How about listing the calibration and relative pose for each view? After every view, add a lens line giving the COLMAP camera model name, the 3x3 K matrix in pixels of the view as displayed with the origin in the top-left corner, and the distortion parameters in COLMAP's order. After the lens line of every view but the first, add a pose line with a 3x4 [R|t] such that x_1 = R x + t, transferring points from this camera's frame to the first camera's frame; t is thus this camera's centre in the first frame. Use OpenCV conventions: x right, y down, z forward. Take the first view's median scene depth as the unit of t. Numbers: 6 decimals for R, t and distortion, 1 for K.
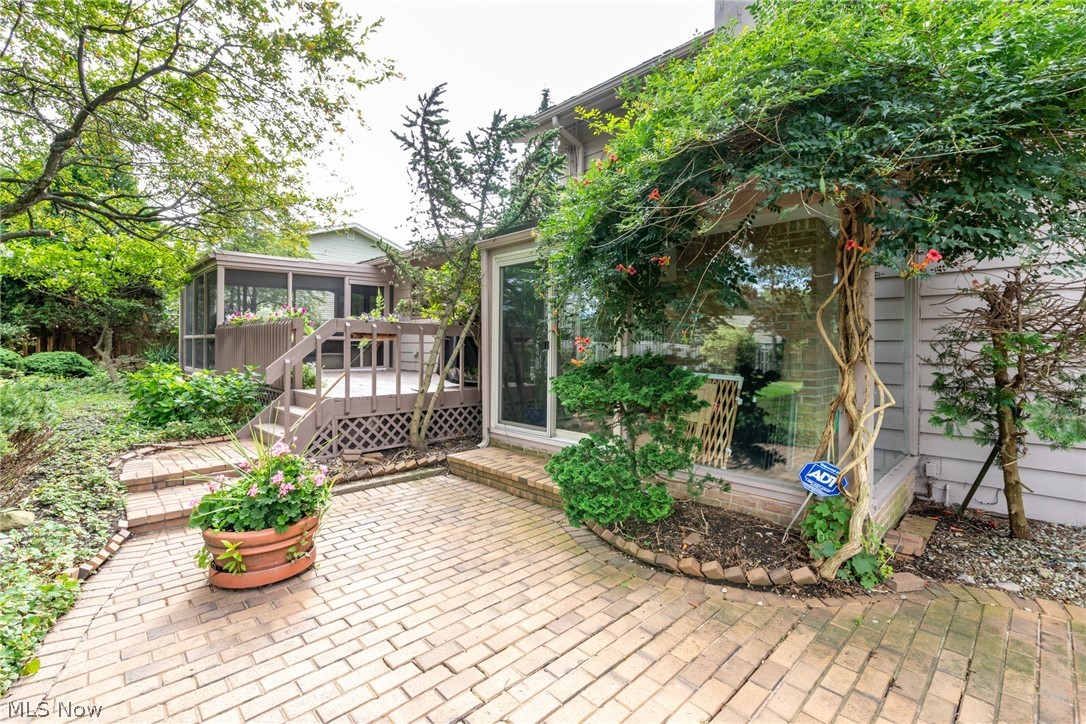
lens RADIAL K [[484.8, 0, 542.6], [0, 484.8, 340.4], [0, 0, 1]] dist [0.001886, 0.000174]
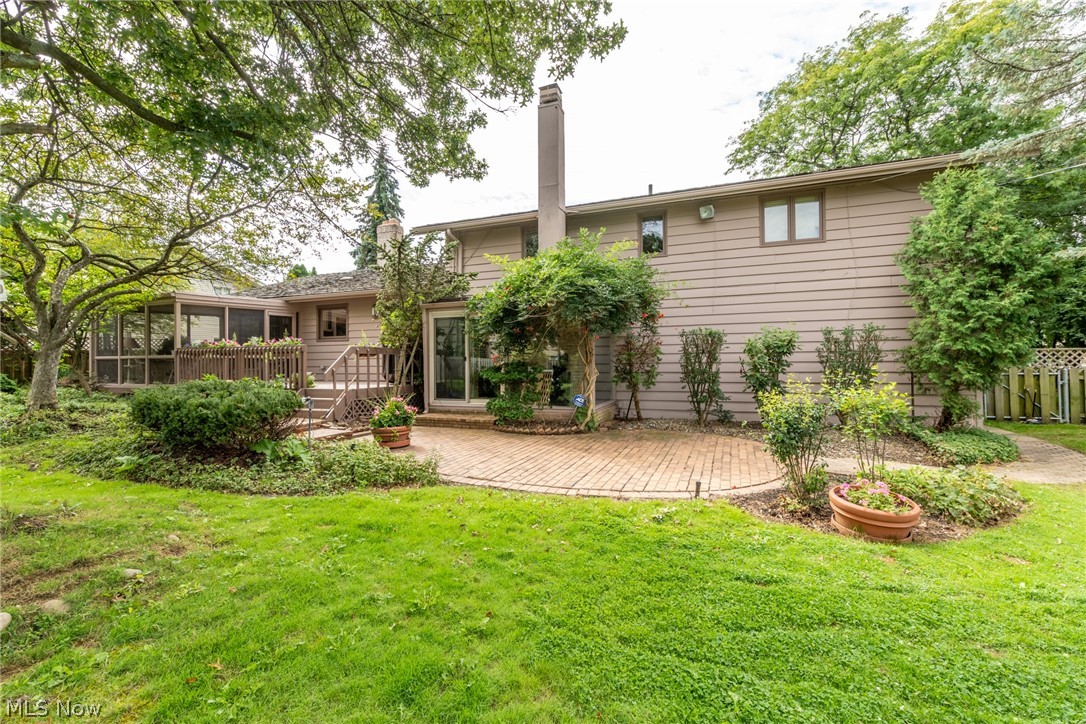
lens RADIAL K [[484.8, 0, 542.6], [0, 484.8, 340.4], [0, 0, 1]] dist [0.001886, 0.000174]
pose [[0.914620, -0.000767, 0.404315, -0.470685], [0.012506, 0.999573, -0.026395, -0.008696], [-0.404122, 0.029198, 0.914239, -0.919652]]
